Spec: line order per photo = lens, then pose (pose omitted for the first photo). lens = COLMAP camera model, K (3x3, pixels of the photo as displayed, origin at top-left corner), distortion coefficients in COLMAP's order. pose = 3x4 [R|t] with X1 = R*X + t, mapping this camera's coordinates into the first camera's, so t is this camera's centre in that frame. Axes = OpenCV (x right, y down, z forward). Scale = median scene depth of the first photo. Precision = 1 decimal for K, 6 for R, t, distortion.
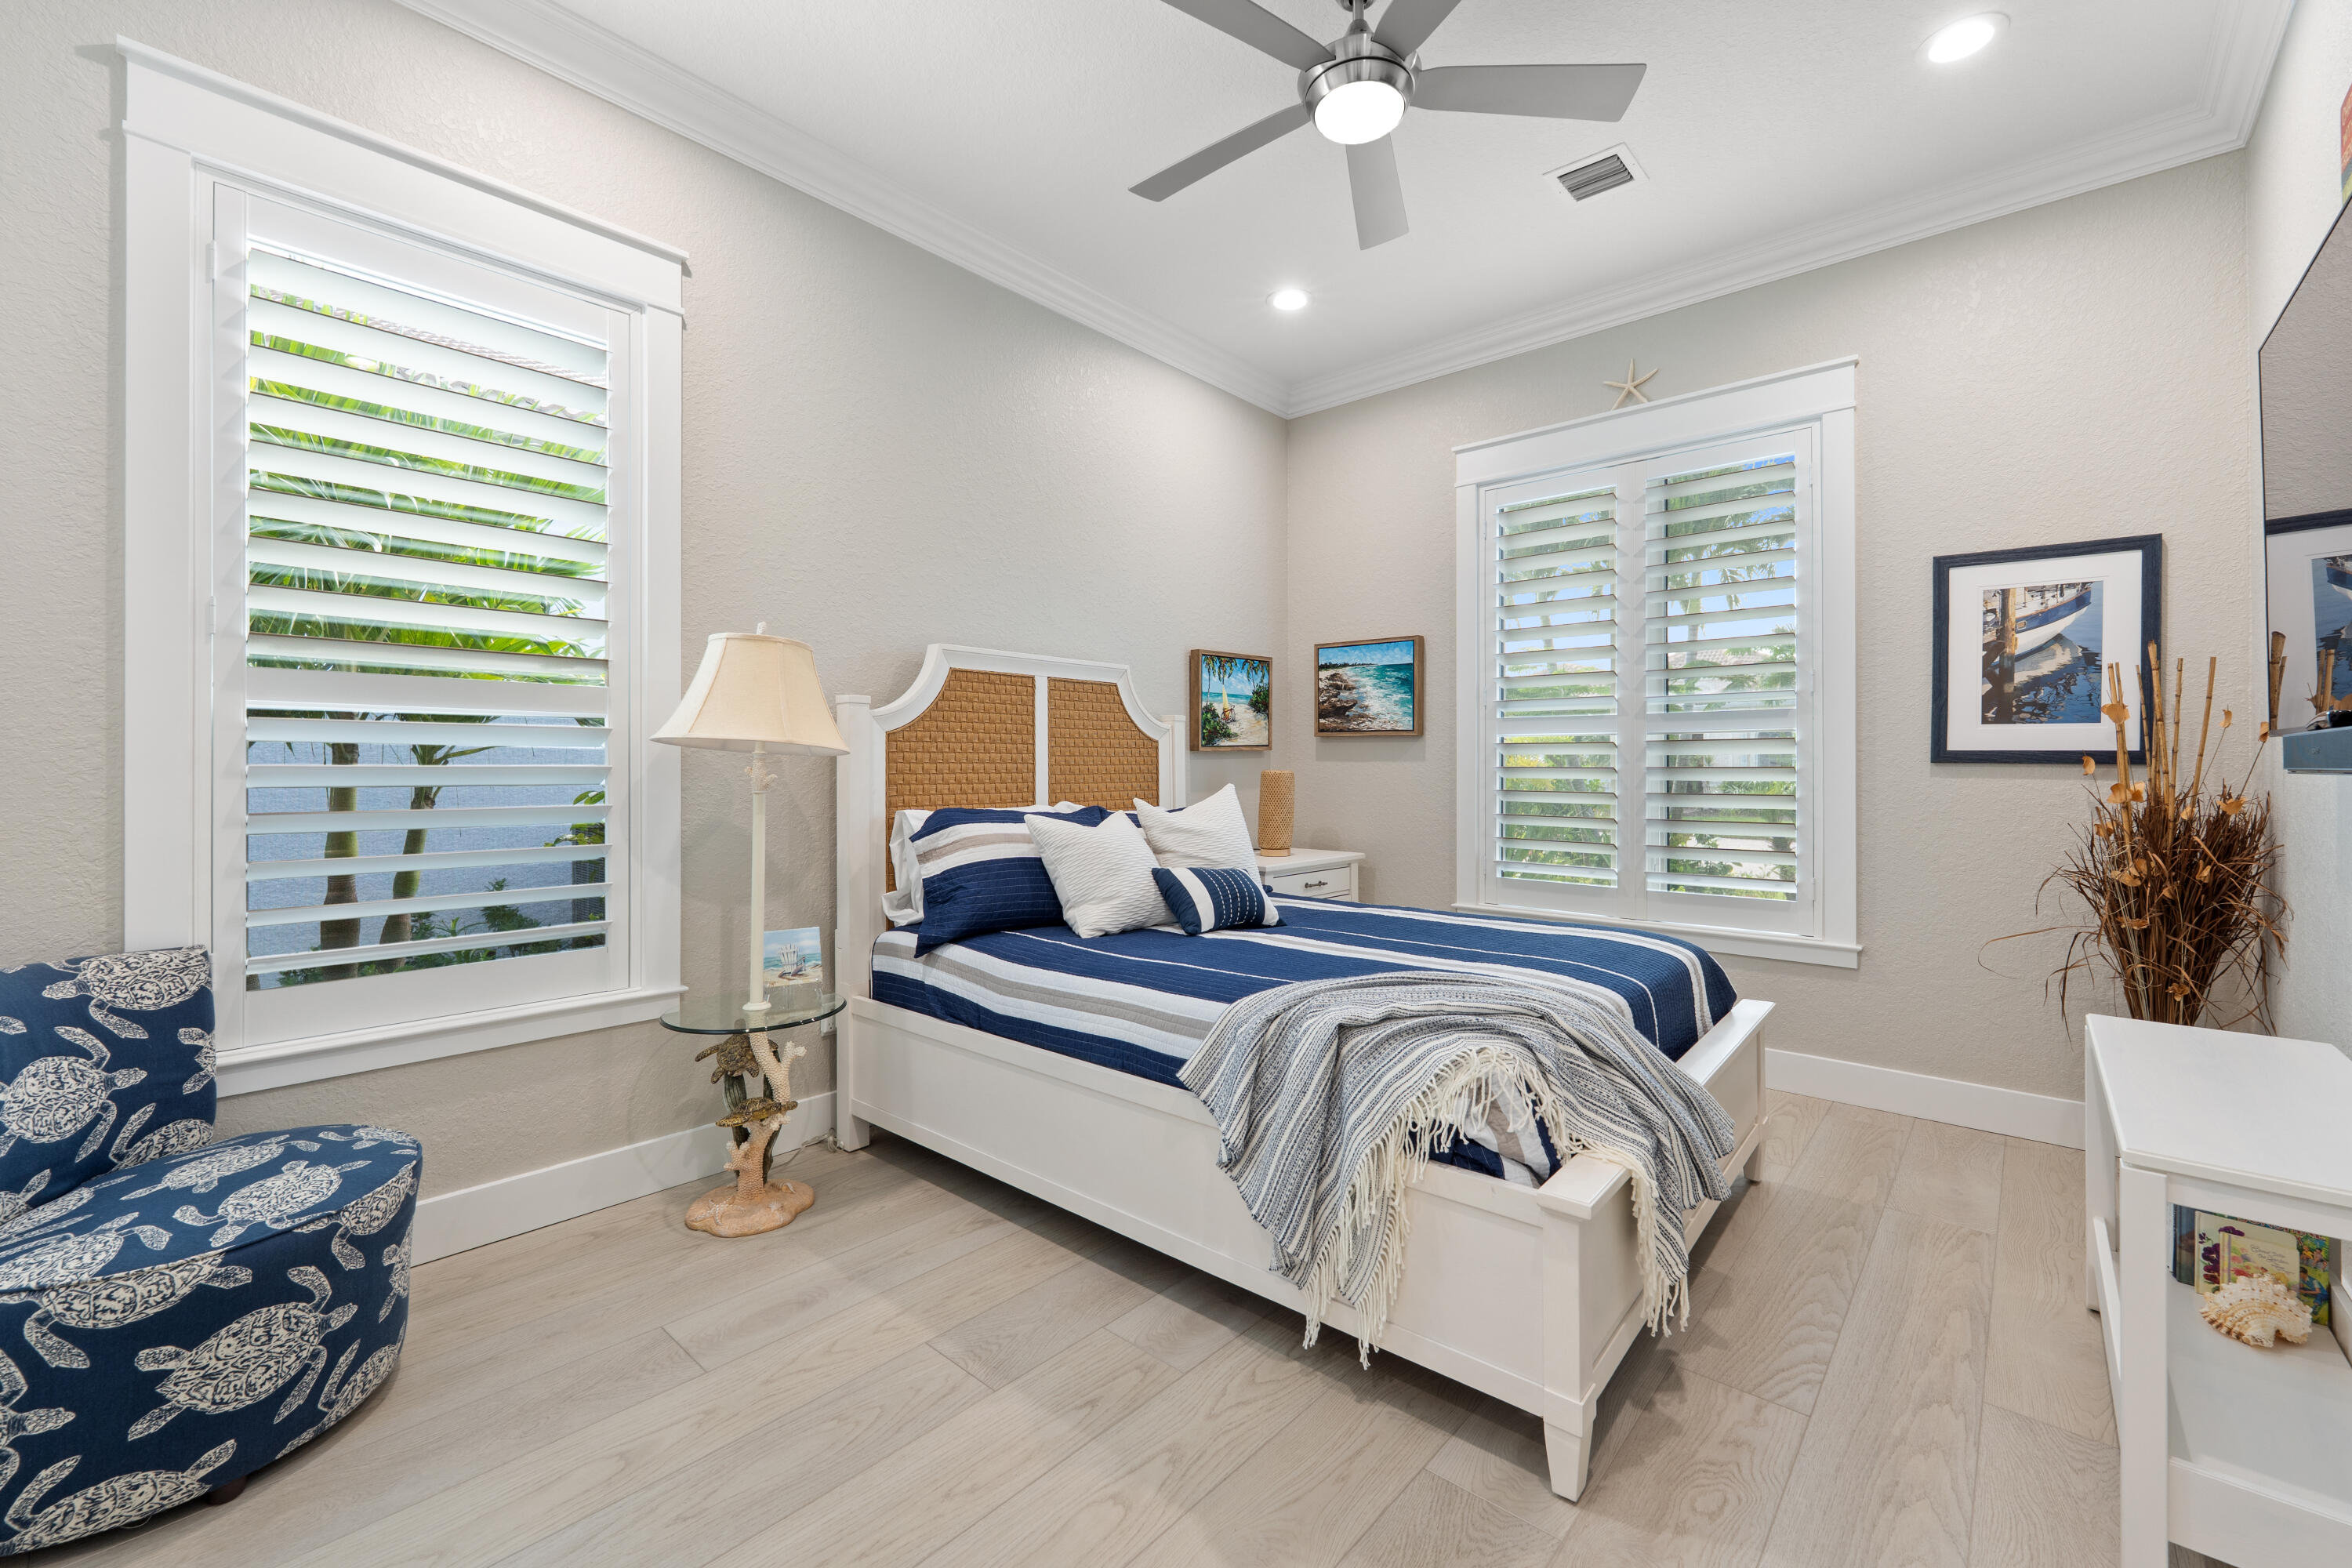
lens RADIAL K [[958.2, 0, 1178.5], [0, 958.2, 770.5], [0, 0, 1]] dist [-0.001855, -0.000418]
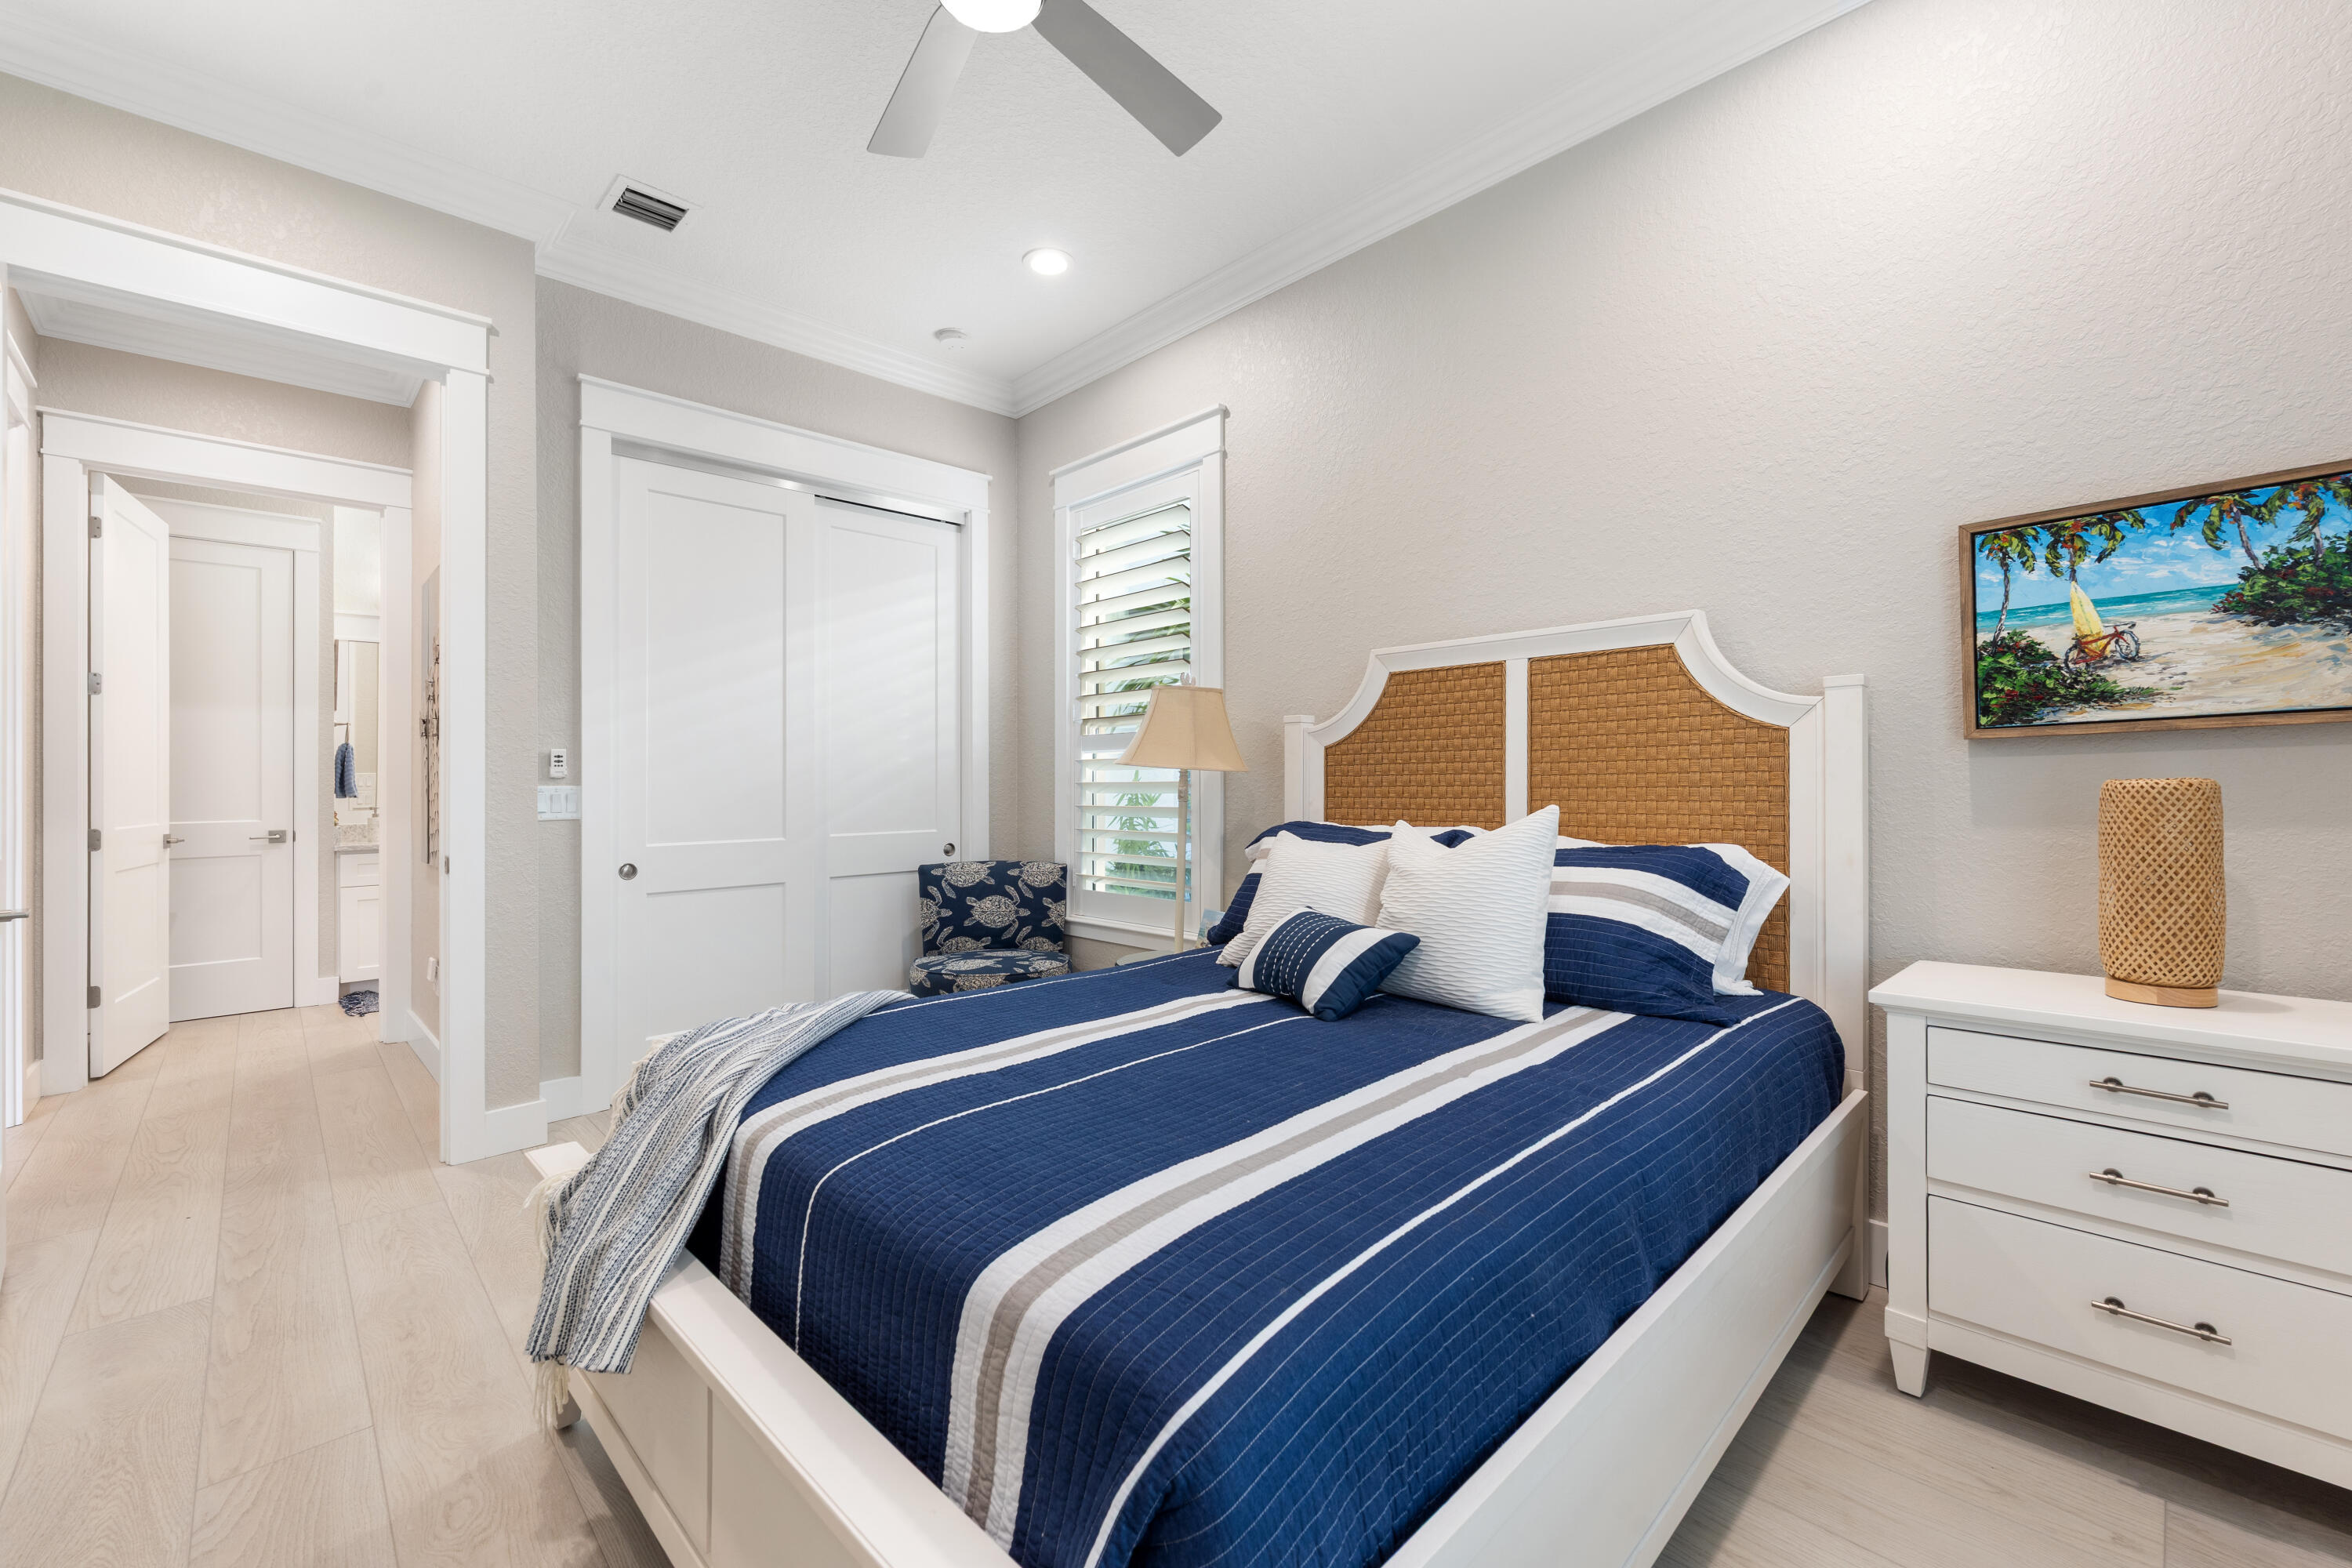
lens RADIAL K [[963.8, 0, 1166.3], [0, 963.8, 777.9], [0, 0, 1]] dist [-0.000404, -0.000431]
pose [[-0.088003, -0.005551, -0.996105, 0.654112], [0.005169, 0.999968, -0.006029, -0.000505], [0.996107, -0.005679, -0.087972, 0.796276]]
